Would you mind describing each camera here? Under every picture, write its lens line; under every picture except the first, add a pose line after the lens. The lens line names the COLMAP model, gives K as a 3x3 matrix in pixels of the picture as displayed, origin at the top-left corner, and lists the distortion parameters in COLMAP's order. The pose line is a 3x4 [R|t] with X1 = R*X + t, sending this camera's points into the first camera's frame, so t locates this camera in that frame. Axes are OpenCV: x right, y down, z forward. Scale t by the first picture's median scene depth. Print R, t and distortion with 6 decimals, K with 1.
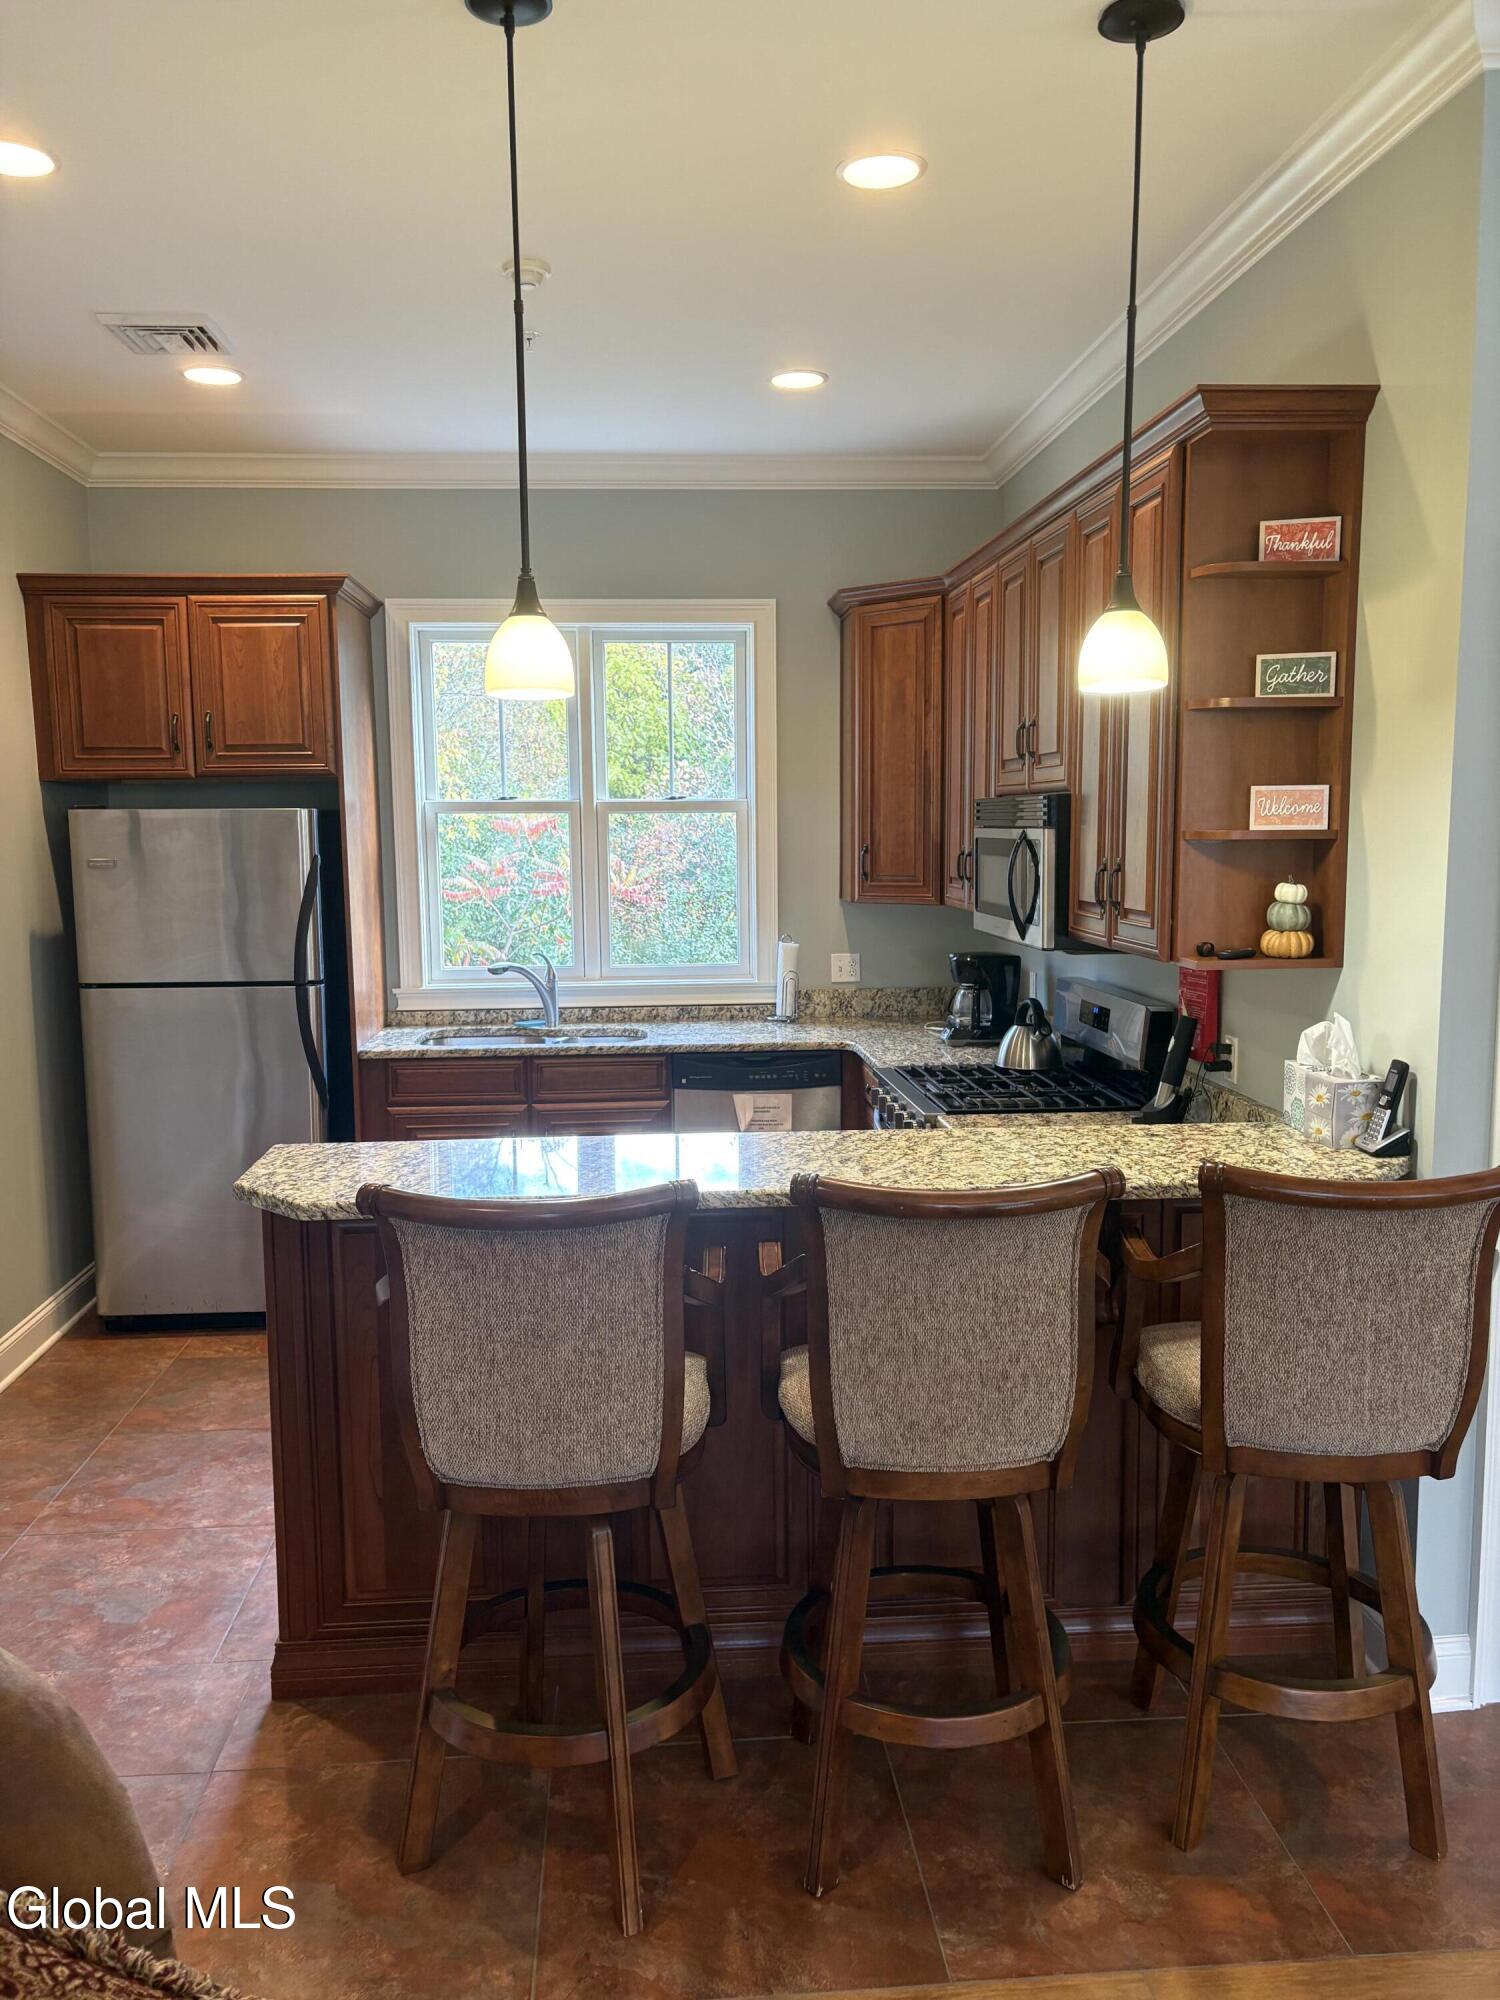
lens RADIAL K [[1495.0, 0, 731.9], [0, 1495.0, 1003.0], [0, 0, 1]] dist [0.037336, -0.008002]
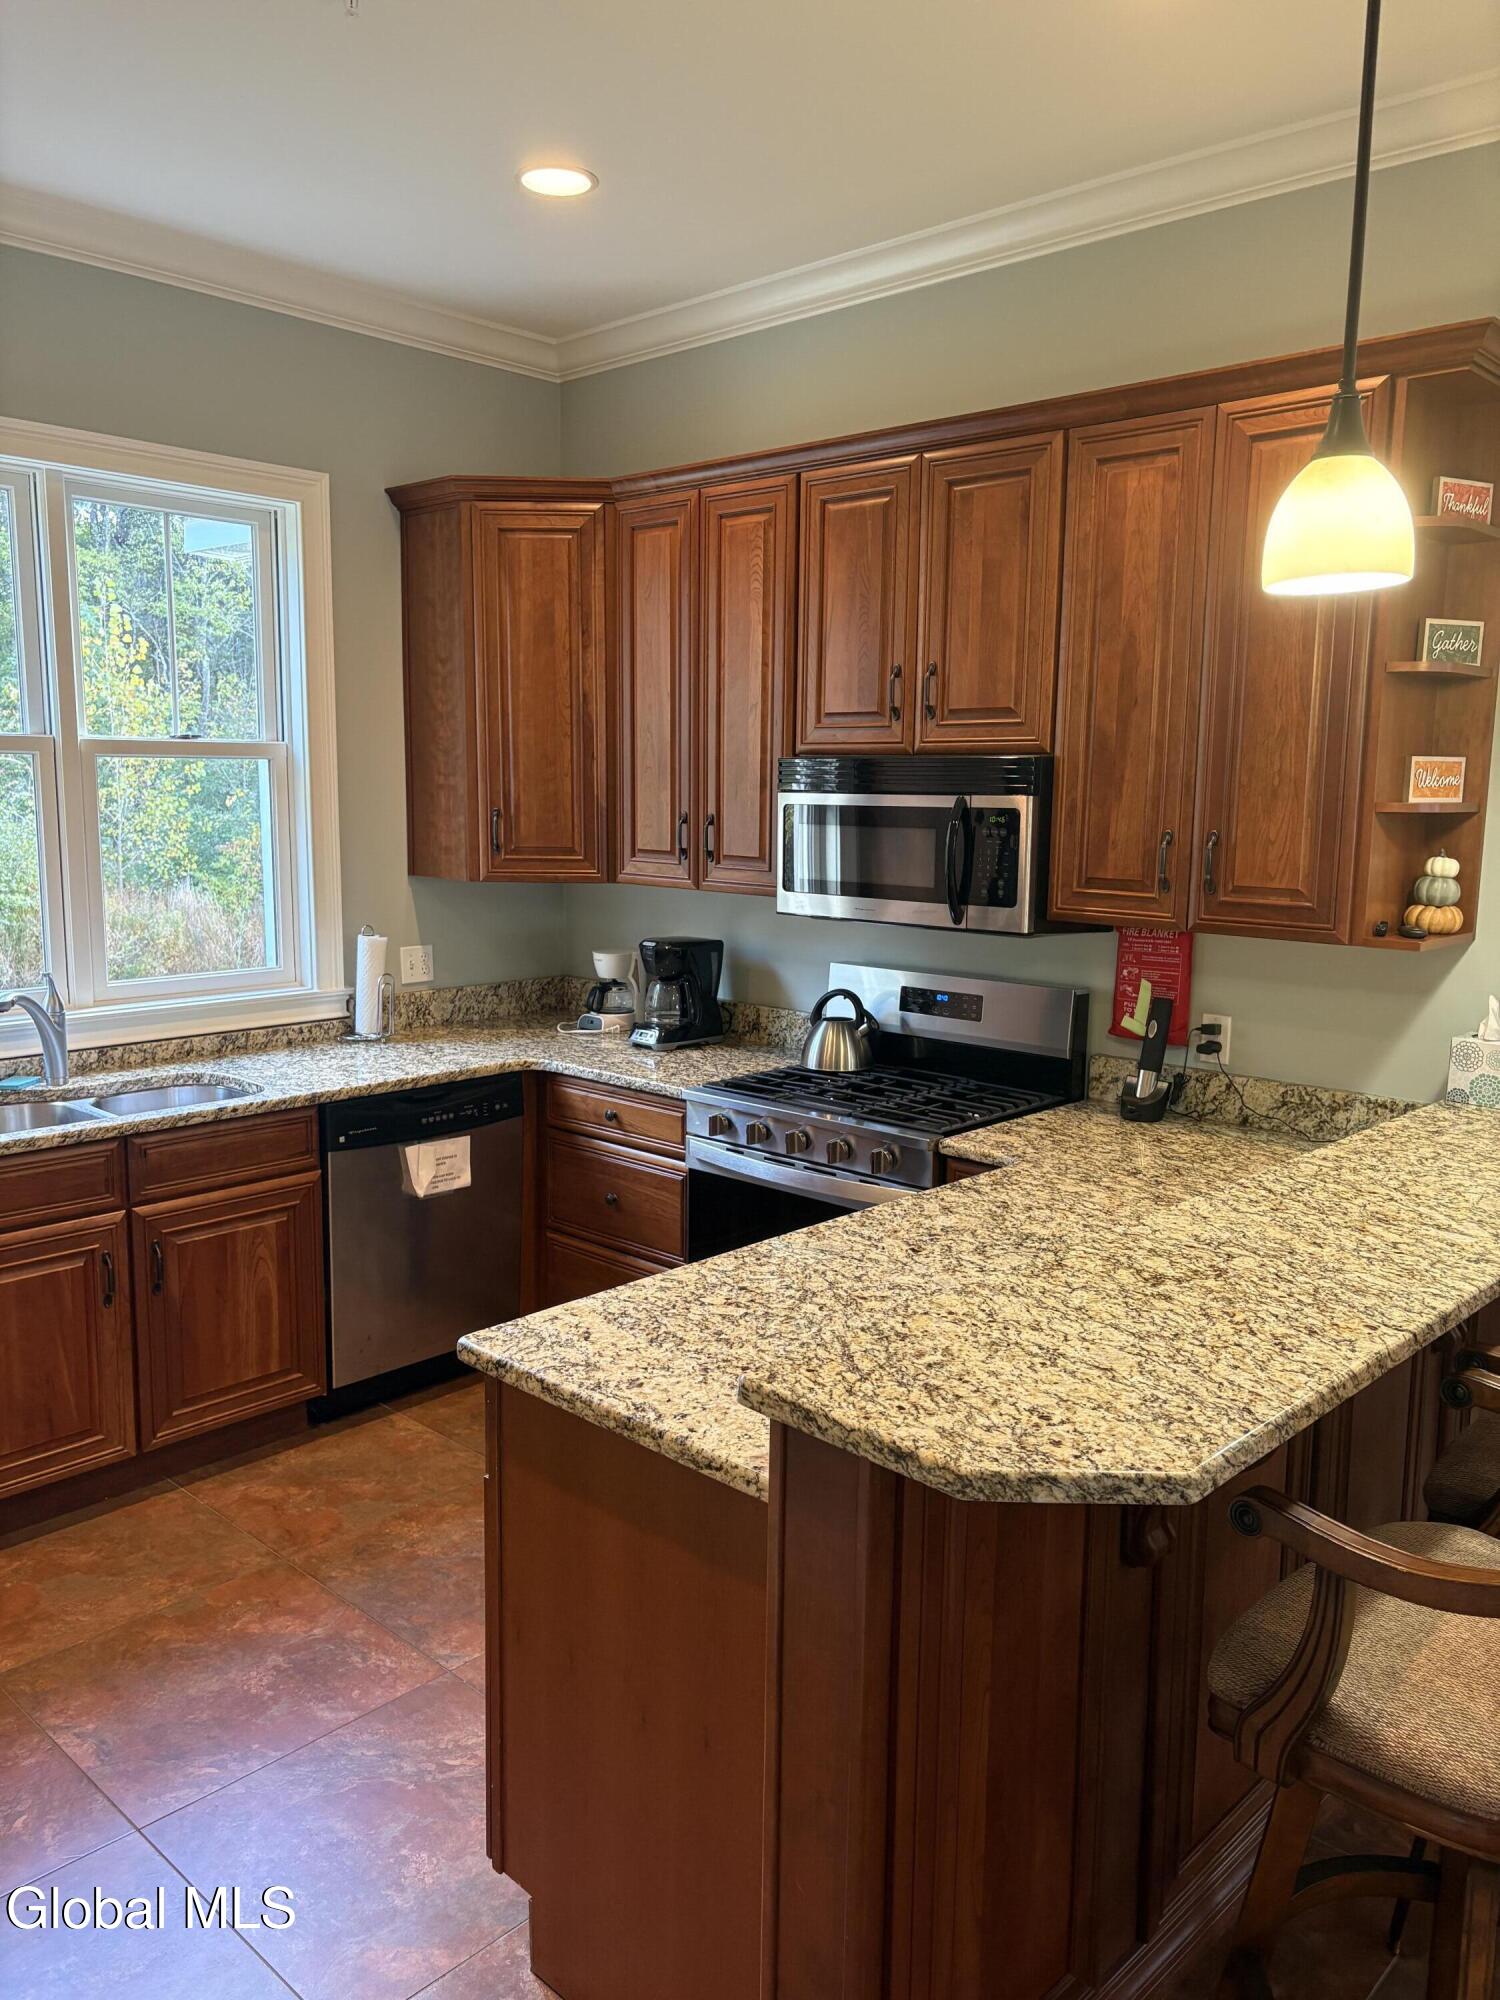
lens RADIAL K [[1495.0, 0, 751.9], [0, 1495.0, 998.4], [0, 0, 1]] dist [0.037336, -0.008002]
pose [[0.734509, -0.079458, 0.673932, -0.367138], [0.062522, 0.996821, 0.049385, -0.037809], [-0.675713, 0.005862, 0.737141, 0.340263]]
